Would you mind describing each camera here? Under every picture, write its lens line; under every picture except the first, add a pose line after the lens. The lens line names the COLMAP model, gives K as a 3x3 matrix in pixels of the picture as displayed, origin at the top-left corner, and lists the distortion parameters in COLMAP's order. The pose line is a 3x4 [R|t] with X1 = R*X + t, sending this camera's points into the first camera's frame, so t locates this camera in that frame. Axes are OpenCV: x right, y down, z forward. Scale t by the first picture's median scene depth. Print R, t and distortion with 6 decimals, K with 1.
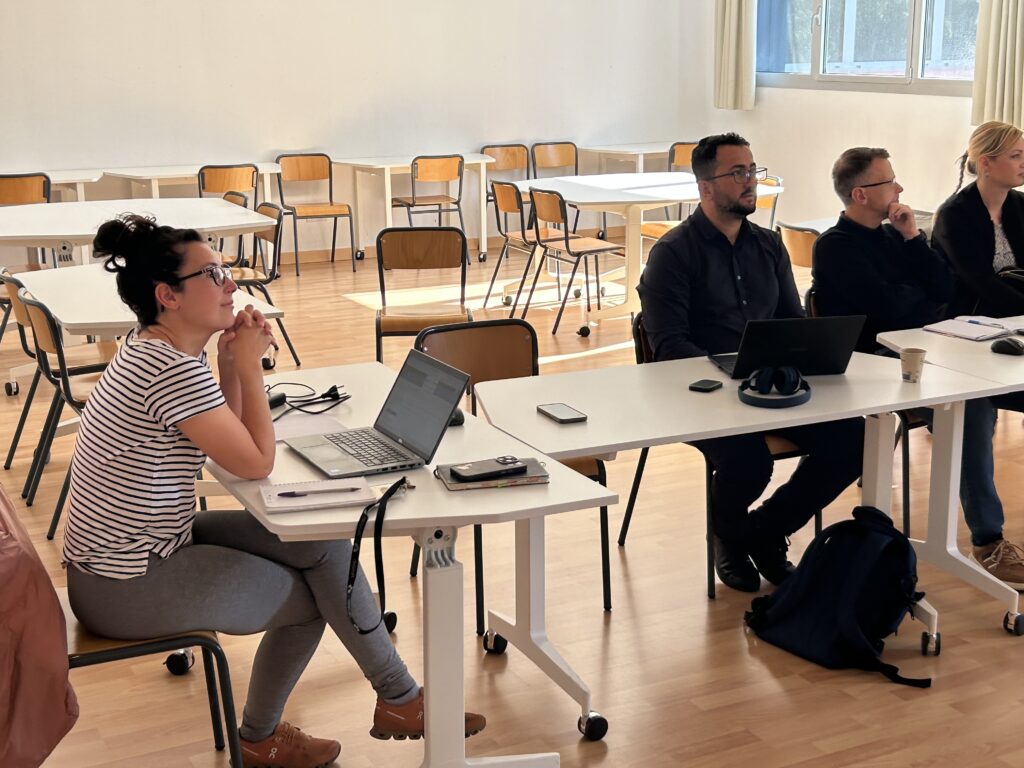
lens RADIAL K [[1451.4, 0, 527.2], [0, 1451.4, 382.3], [0, 0, 1]] dist [0.213602, -0.778853]
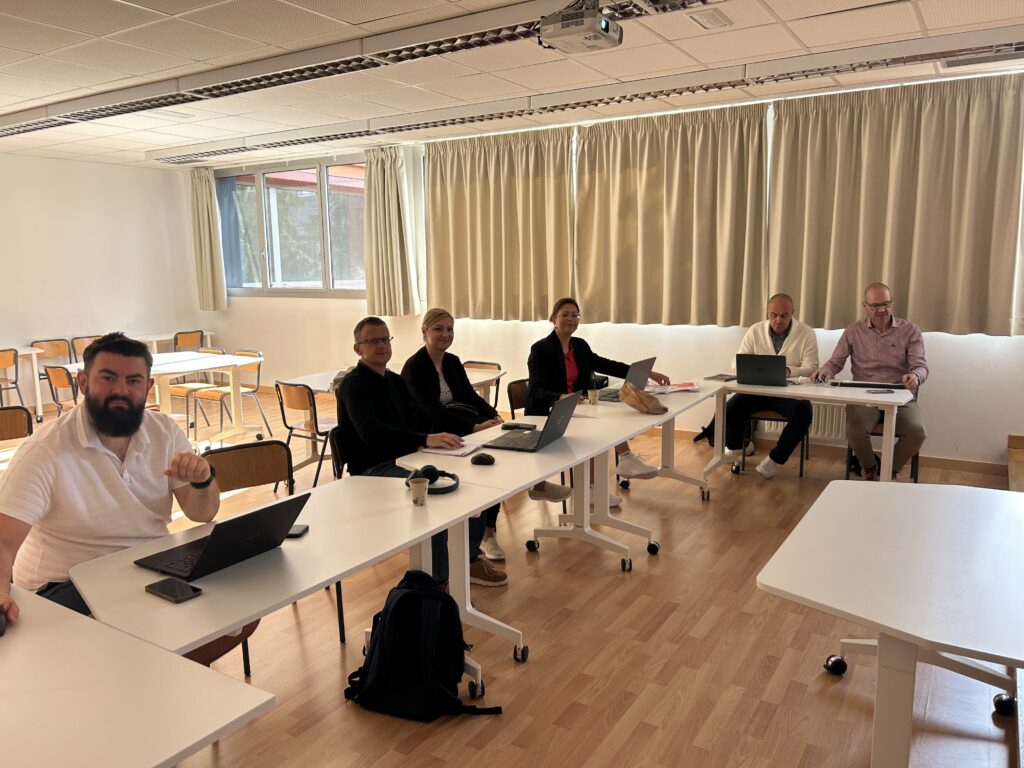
lens RADIAL K [[773.6, 0, 512.0], [0, 773.6, 384.0], [0, 0, 1]] dist [0.050096, -0.063611]
pose [[0.862431, -0.085450, 0.498910, -0.025734], [0.129100, 0.990183, -0.053575, -0.048439], [-0.489434, 0.110614, 0.864996, 0.284952]]
